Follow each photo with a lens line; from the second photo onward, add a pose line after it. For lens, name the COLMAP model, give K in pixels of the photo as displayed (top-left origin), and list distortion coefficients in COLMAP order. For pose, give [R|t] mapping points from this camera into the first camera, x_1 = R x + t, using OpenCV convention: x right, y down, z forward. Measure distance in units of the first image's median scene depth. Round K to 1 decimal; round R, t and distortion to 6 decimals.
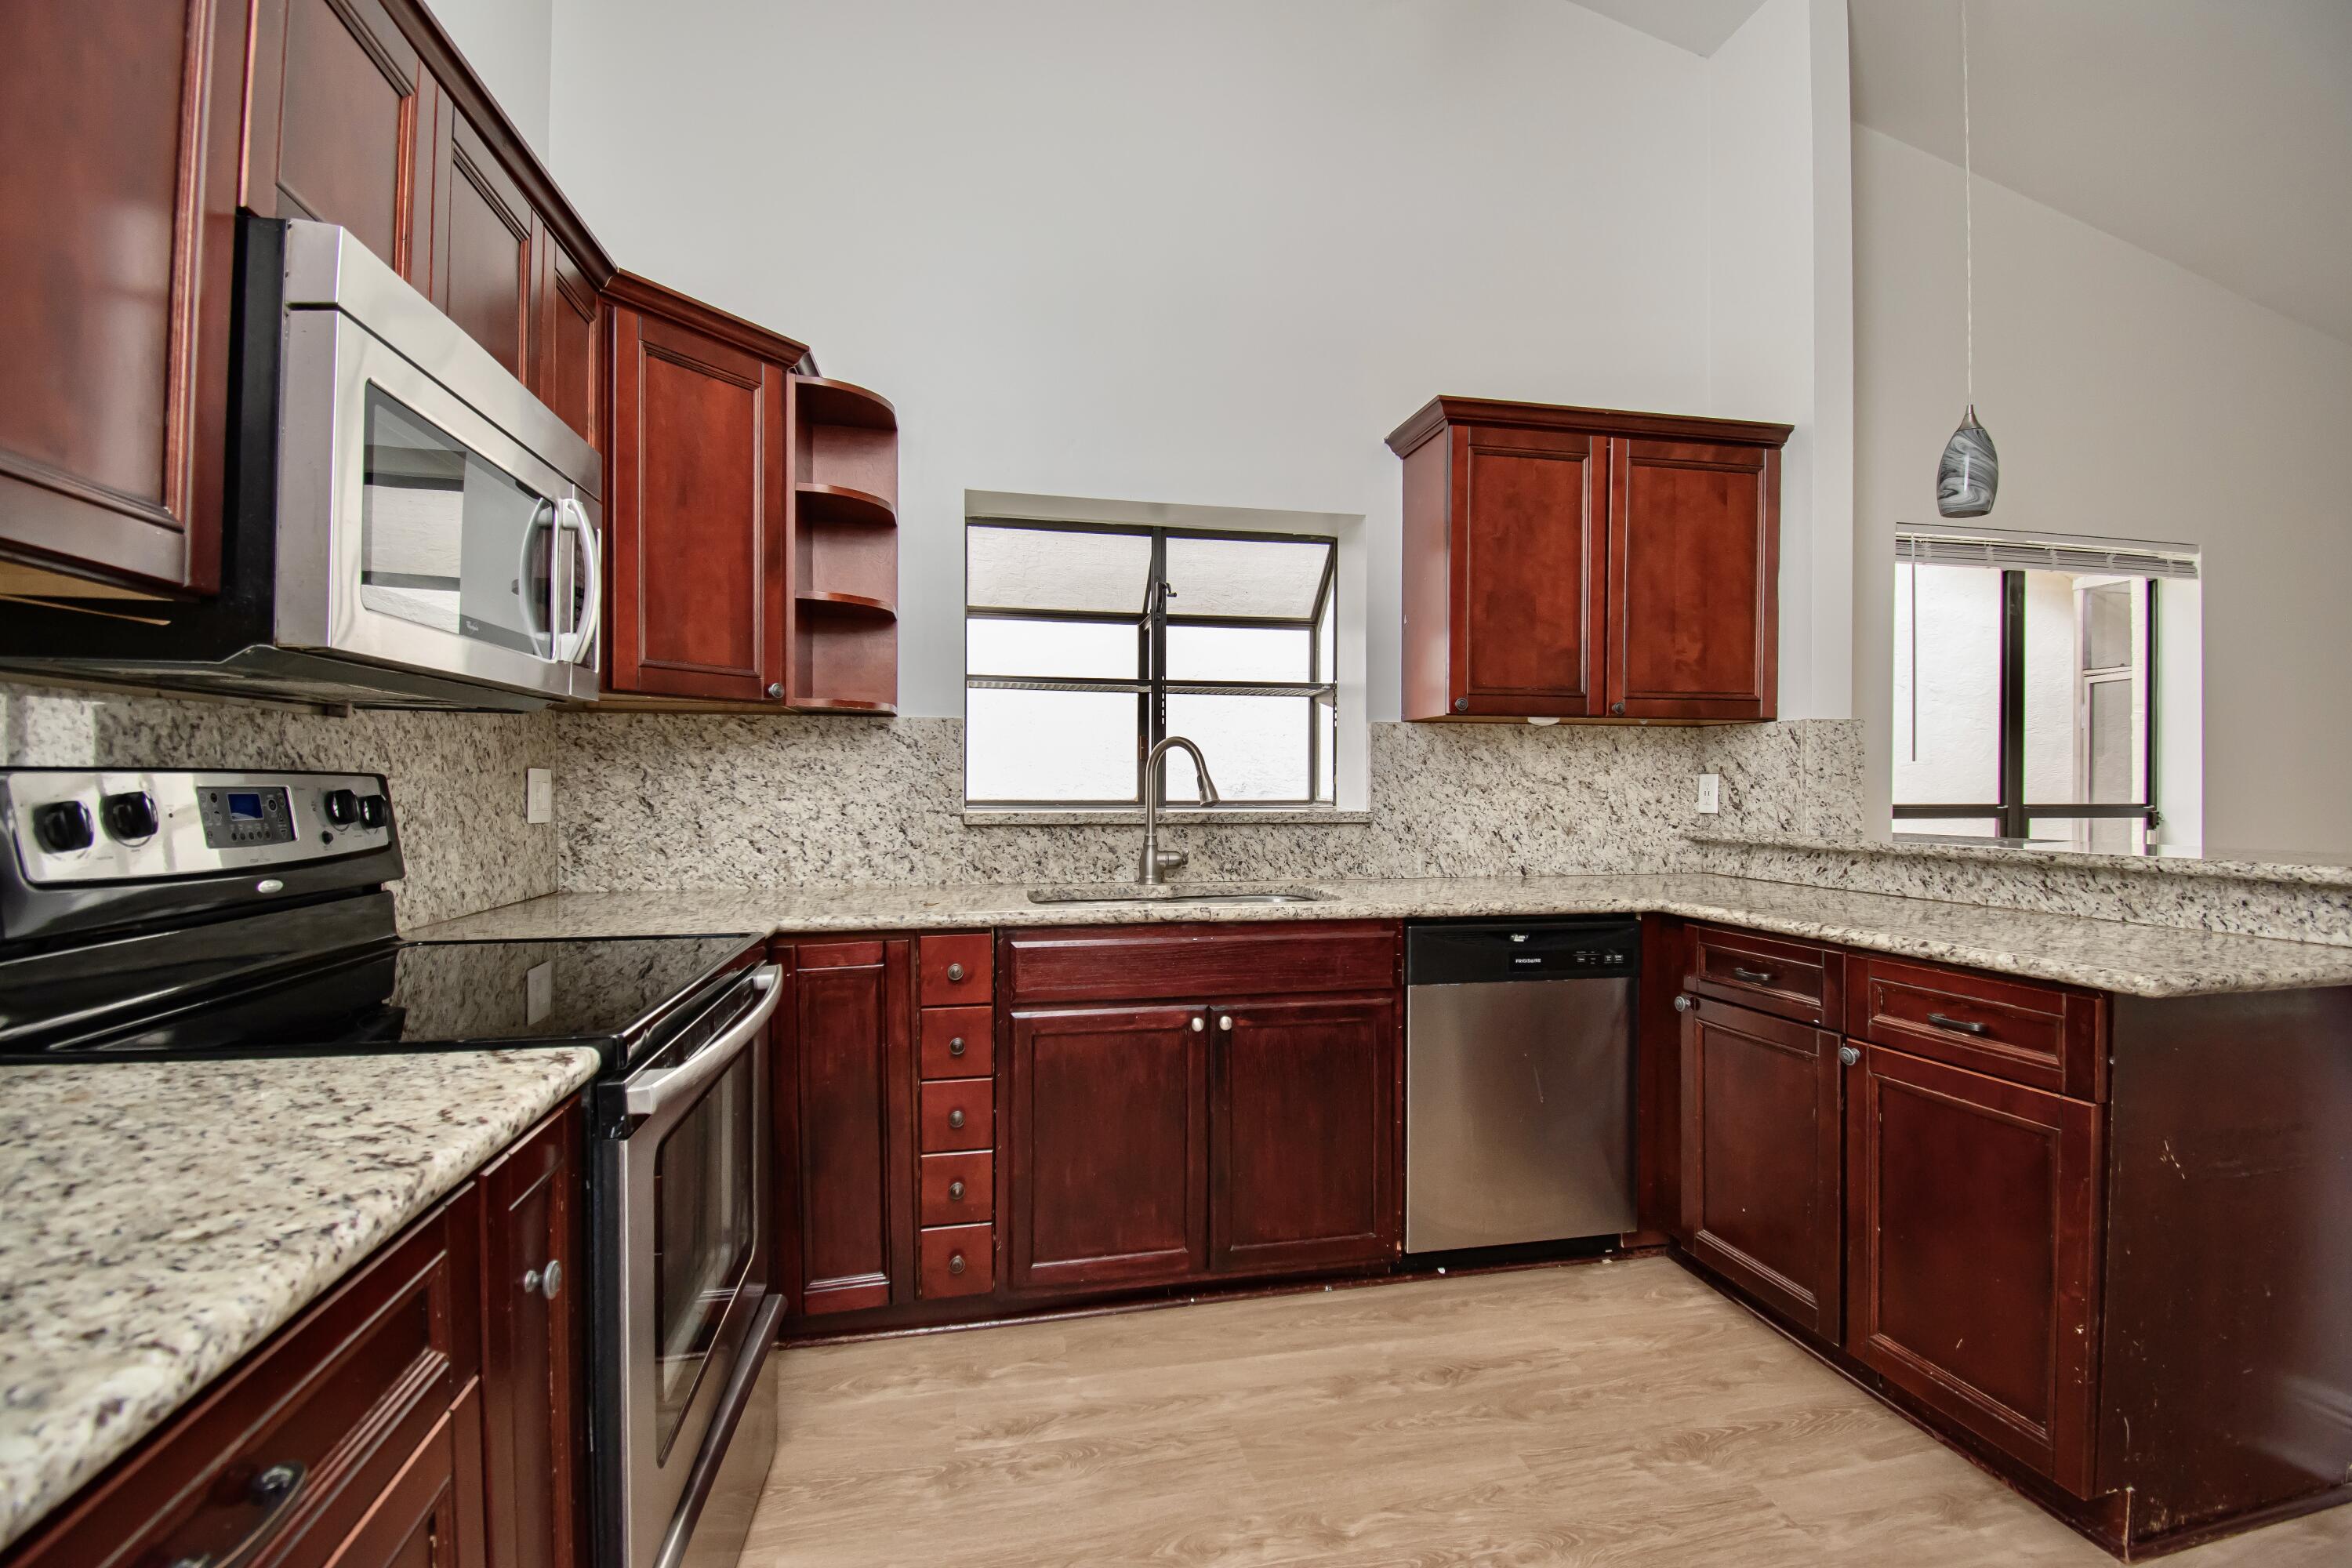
lens RADIAL K [[1039.7, 0, 1184.2], [0, 1039.7, 789.9], [0, 0, 1]] dist [0.019603, -0.026742]
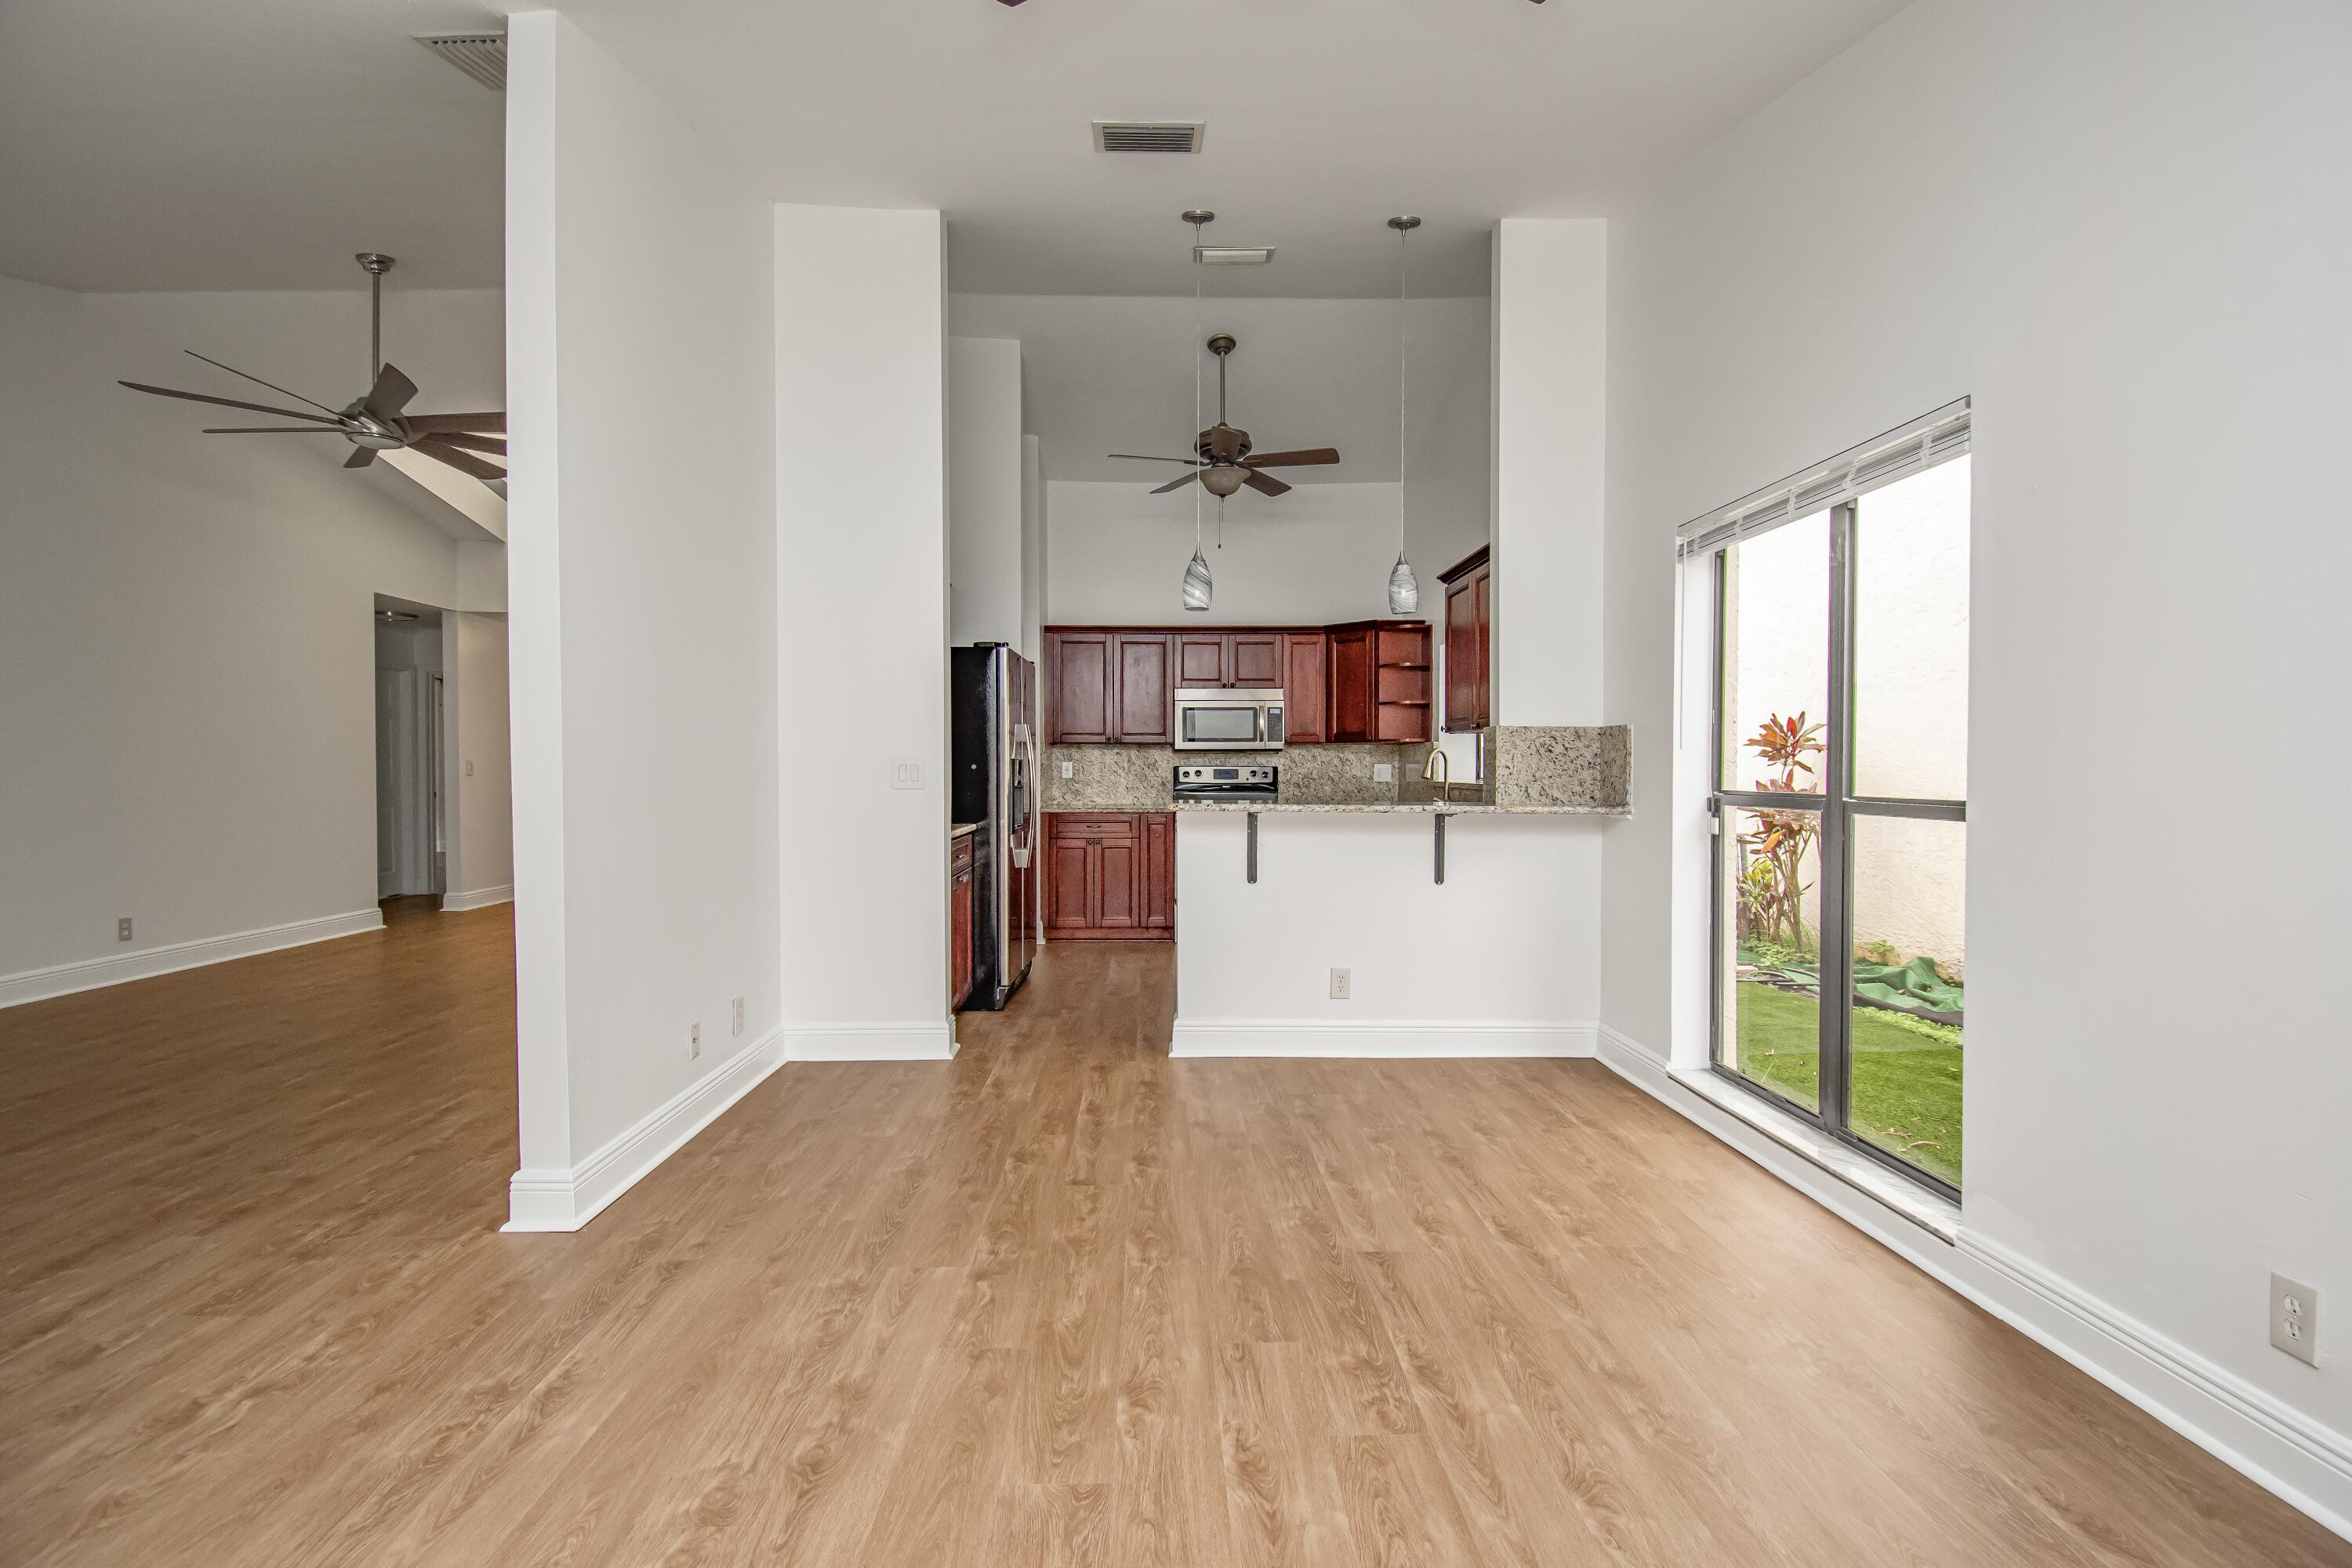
lens RADIAL K [[1097.9, 0, 1190.5], [0, 1097.9, 774.6], [0, 0, 1]] dist [0.021931, -0.010077]
pose [[-0.191993, 0.005795, -0.981379, 2.295802], [-0.007189, 0.999947, 0.007311, -0.006545], [0.981370, 0.008459, -0.191941, 0.899588]]
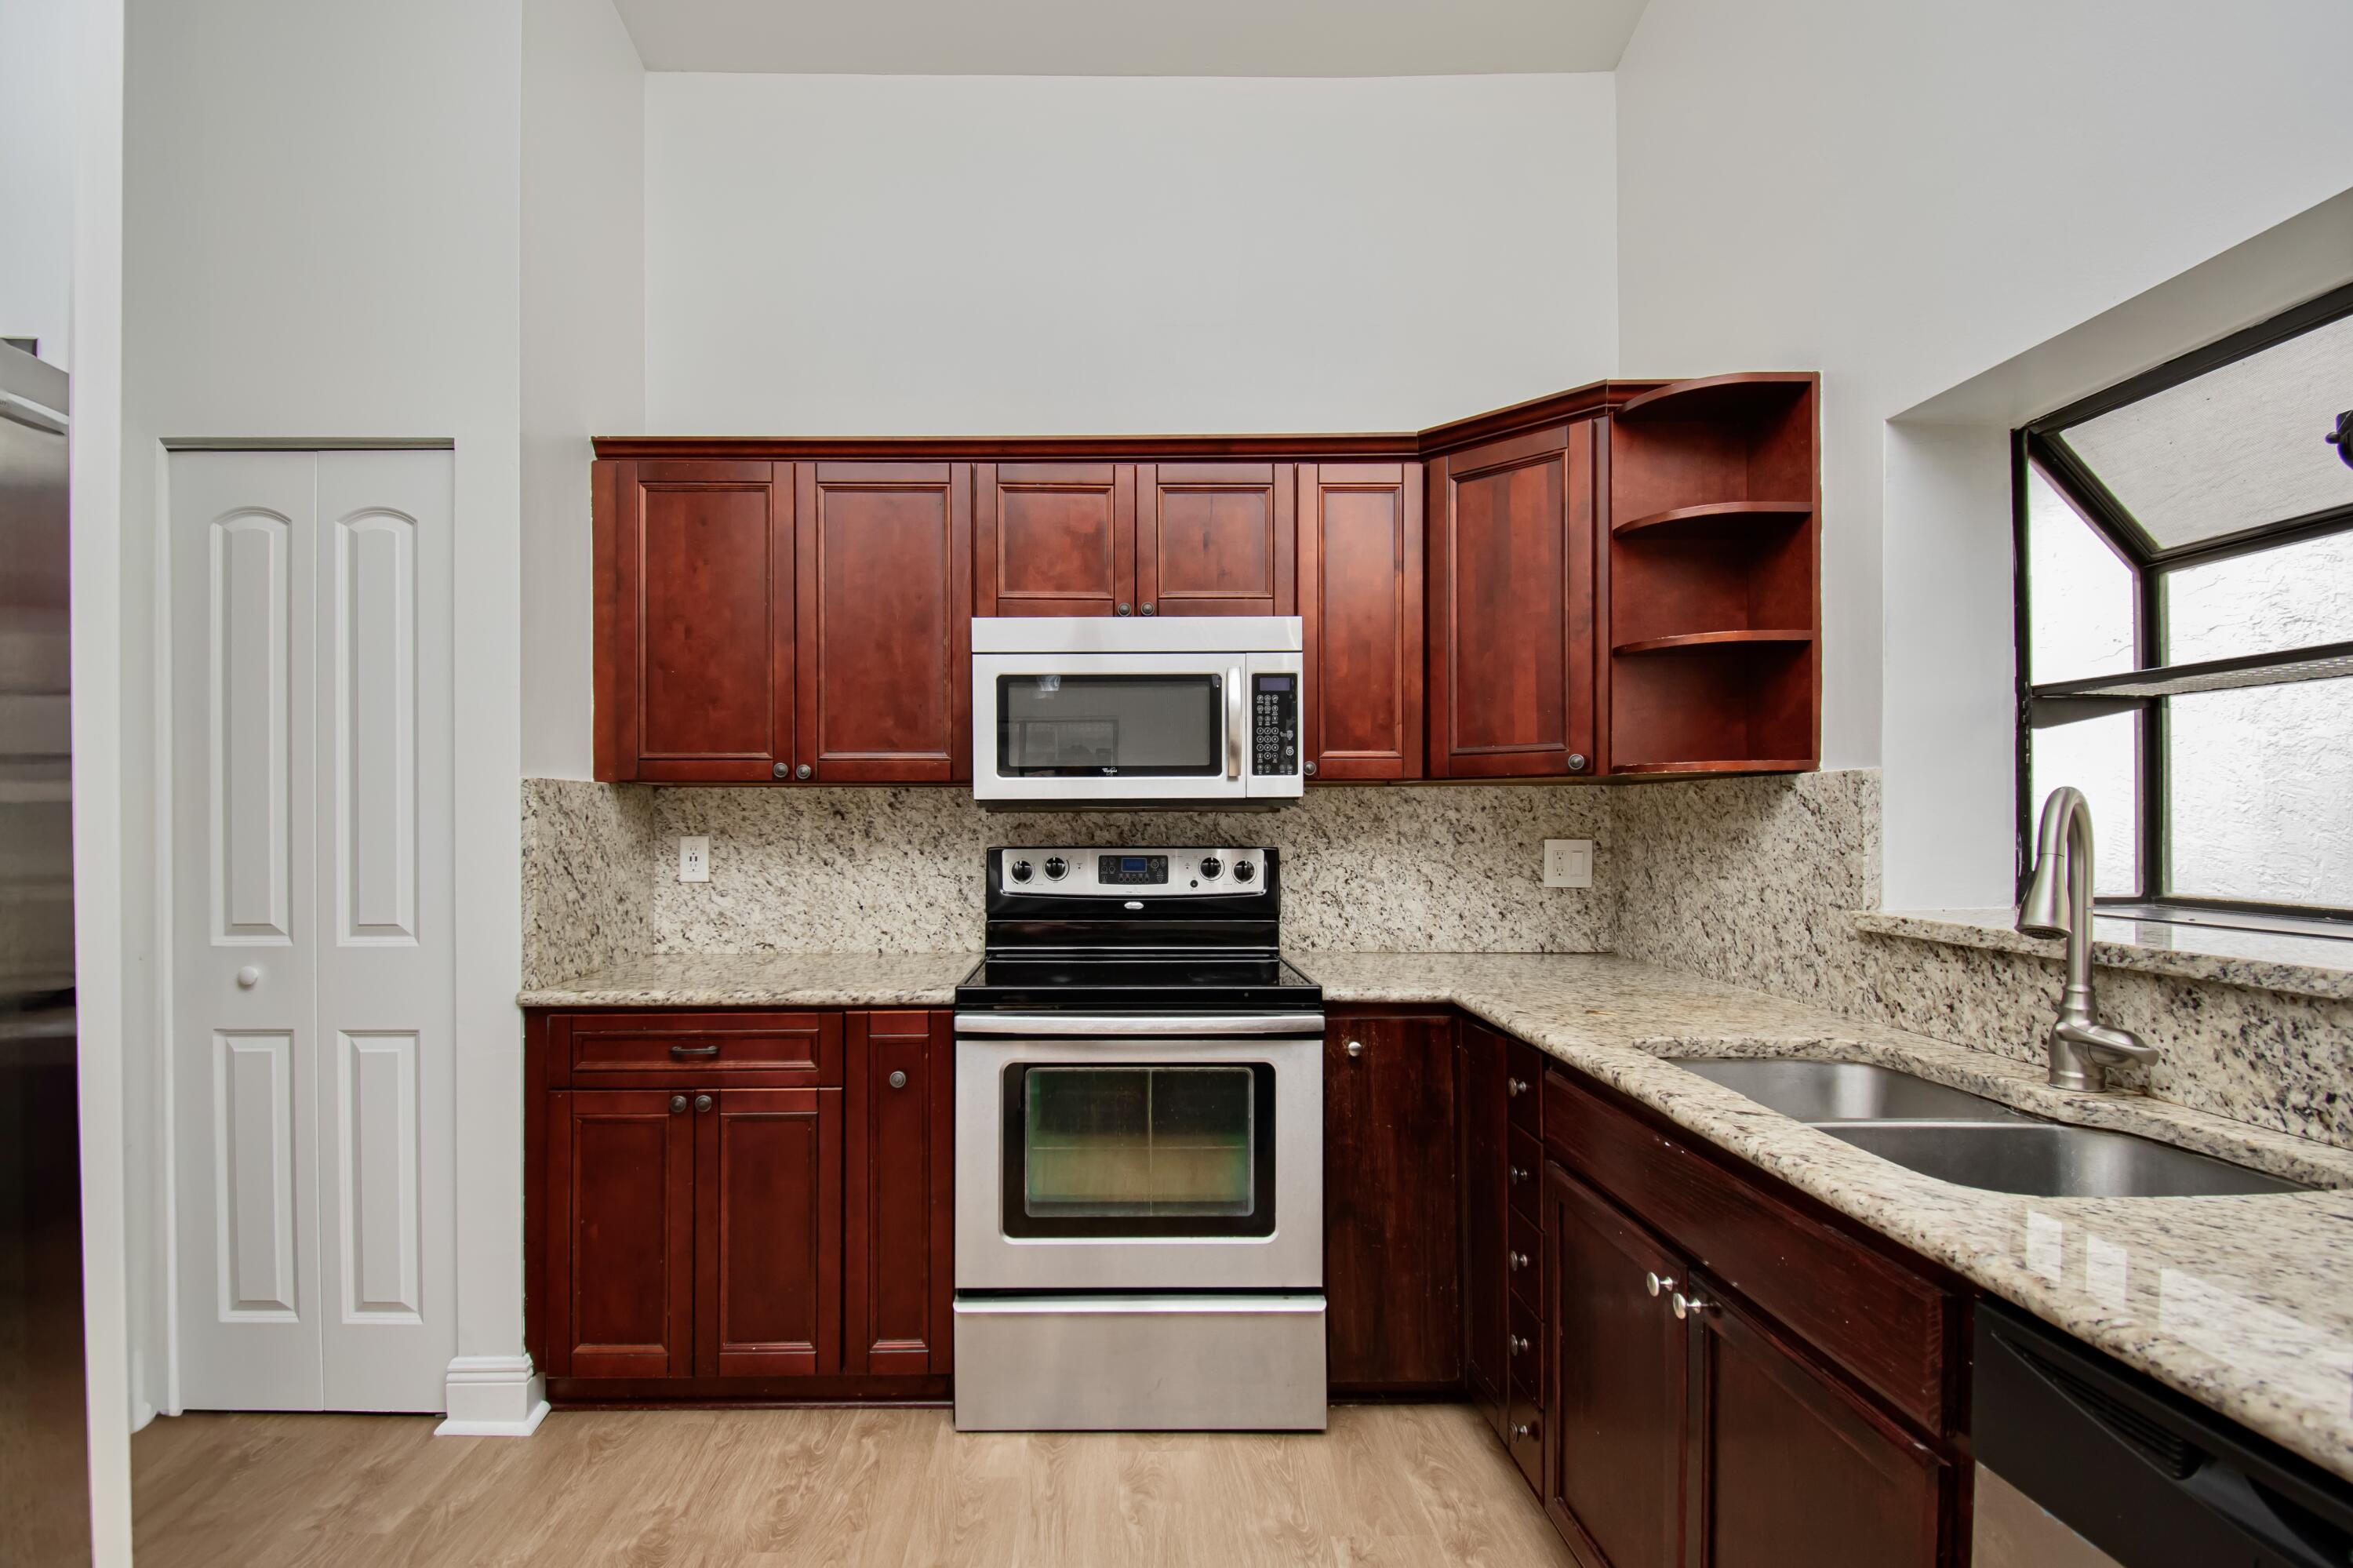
lens RADIAL K [[1073.0, 0, 1114.5], [0, 1073.0, 821.7], [0, 0, 1]] dist [0.021830, -0.025623]
pose [[-0.192579, -0.002070, -0.981279, 0.527836], [-0.005366, 0.999985, -0.001056, -0.030236], [0.981267, 0.005062, -0.192587, 0.628218]]
